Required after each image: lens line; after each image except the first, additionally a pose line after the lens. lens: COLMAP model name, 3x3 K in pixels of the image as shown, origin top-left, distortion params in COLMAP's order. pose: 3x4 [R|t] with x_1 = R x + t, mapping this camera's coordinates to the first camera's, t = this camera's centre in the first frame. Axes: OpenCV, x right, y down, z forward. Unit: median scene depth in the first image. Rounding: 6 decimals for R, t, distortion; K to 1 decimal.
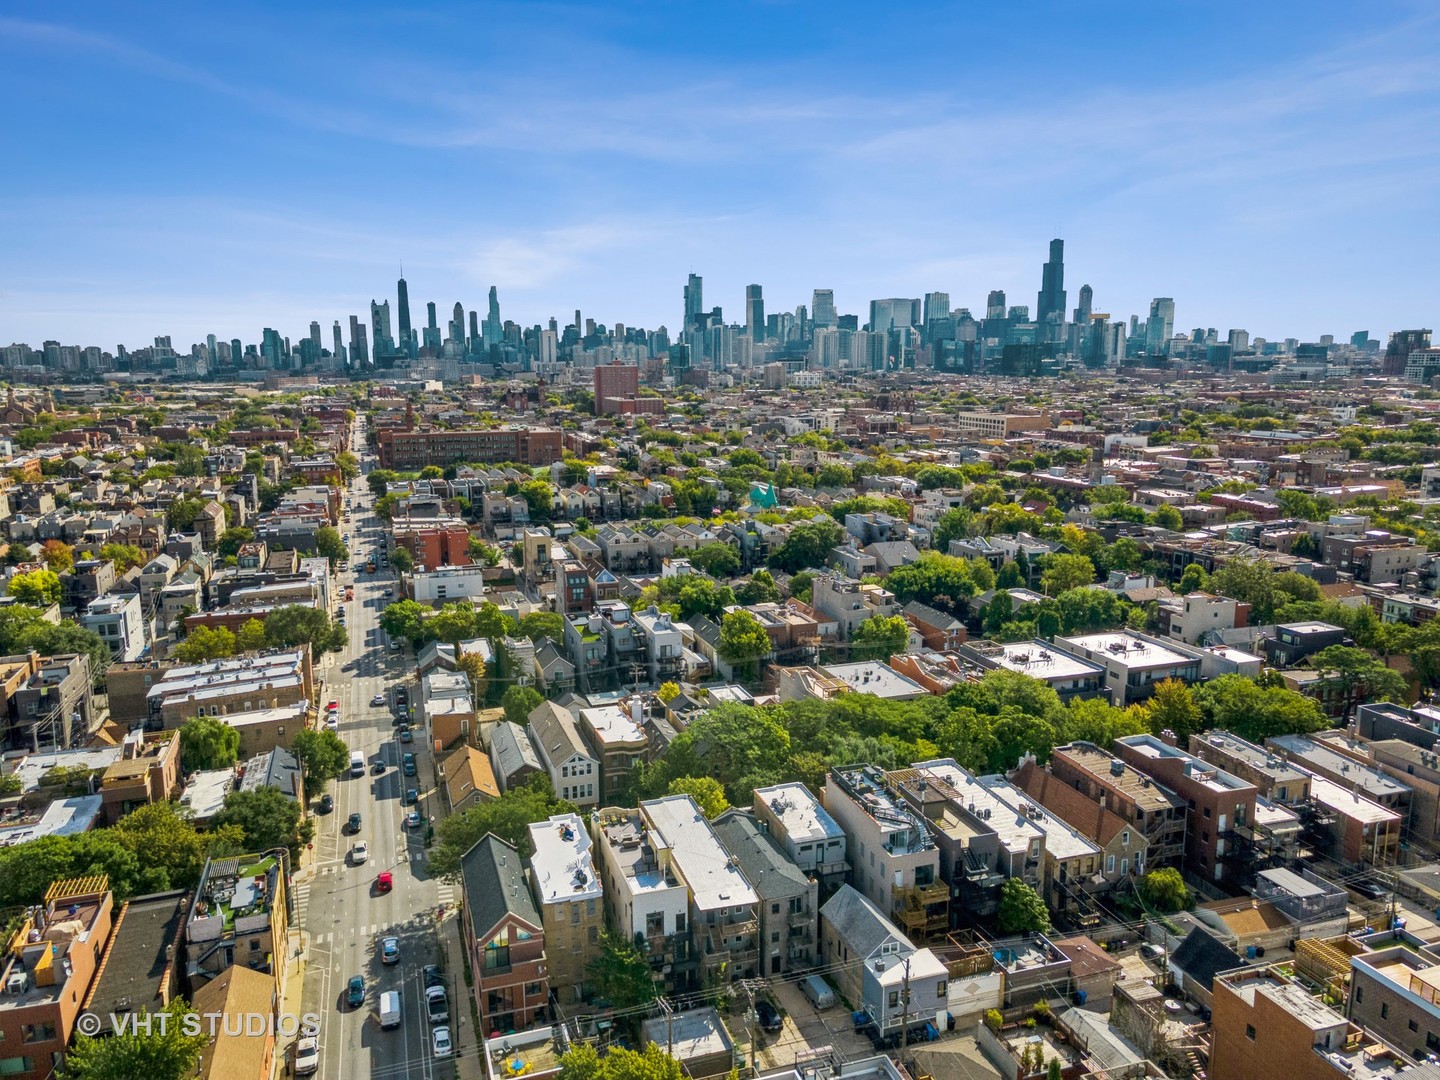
lens RADIAL K [[1045.1, 0, 712.2], [0, 1045.1, 552.7], [0, 0, 1]] dist [0.034286, -0.000026]
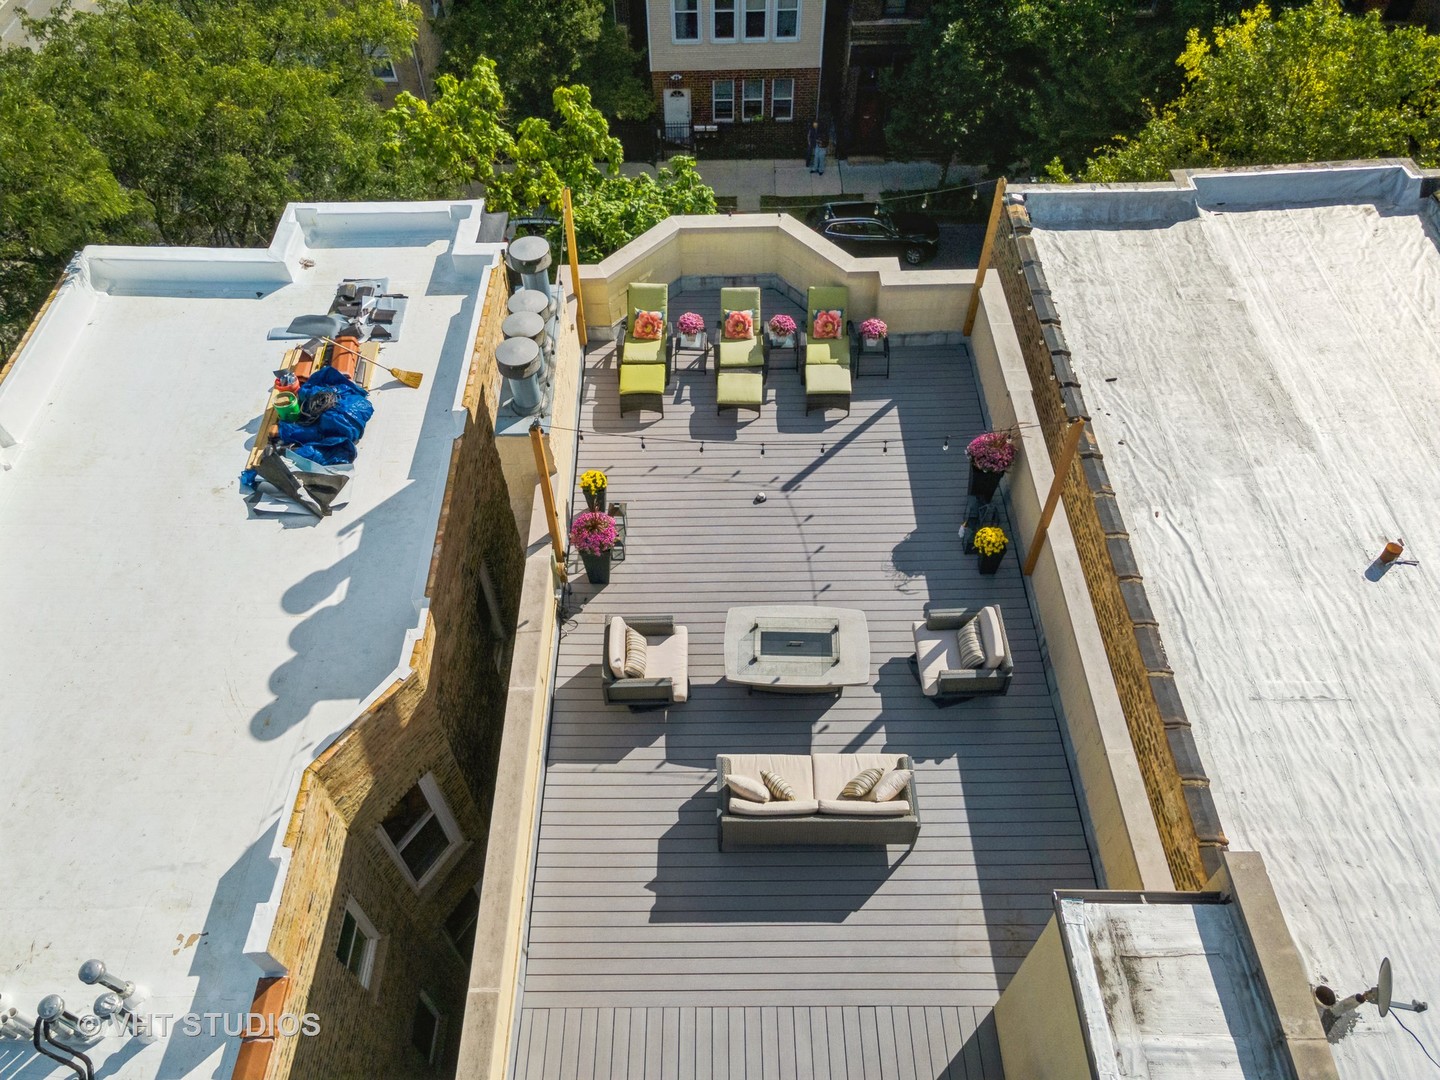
lens RADIAL K [[1045.1, 0, 712.2], [0, 1045.1, 552.7], [0, 0, 1]] dist [0.034286, -0.000026]
pose [[0.952244, 0.235453, -0.194407, -0.057729], [-0.051286, 0.750981, 0.658330, 0.163278], [0.301001, -0.616920, 0.727192, 0.747367]]
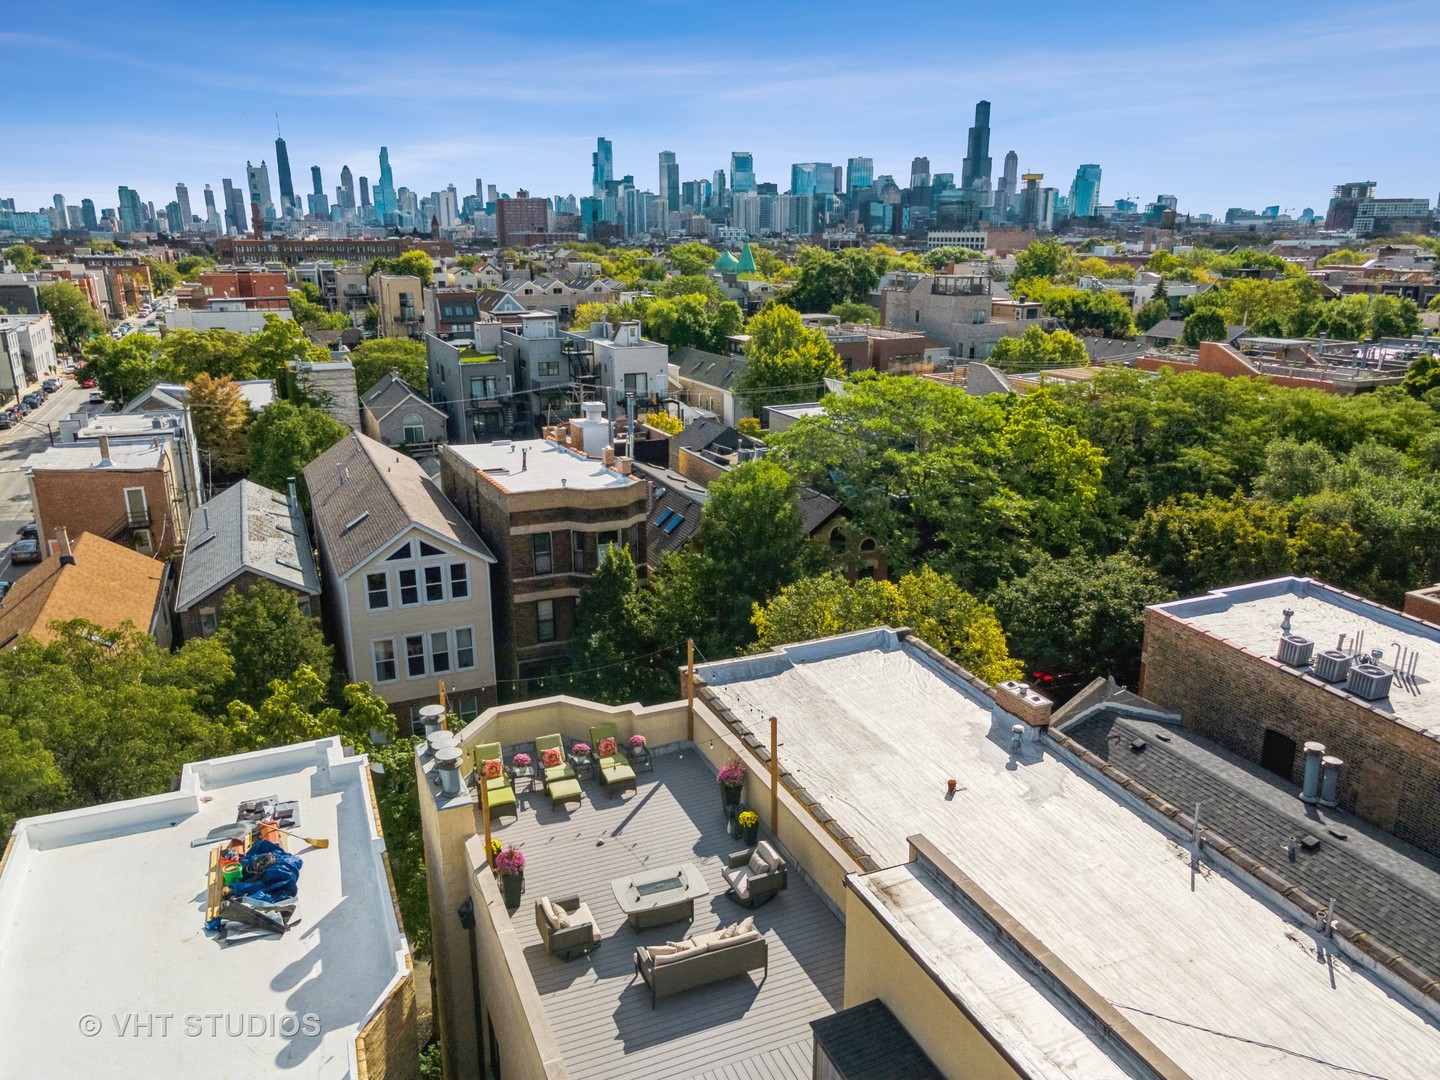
lens RADIAL K [[1053.1, 0, 720.0], [0, 1053.1, 540.0], [0, 0, 1]] dist [0.009694, 0.065587]
pose [[0.996090, -0.021804, 0.085612, -0.067219], [0.013748, 0.995516, 0.093585, 0.166447], [-0.087269, -0.092042, 0.991924, 0.685230]]
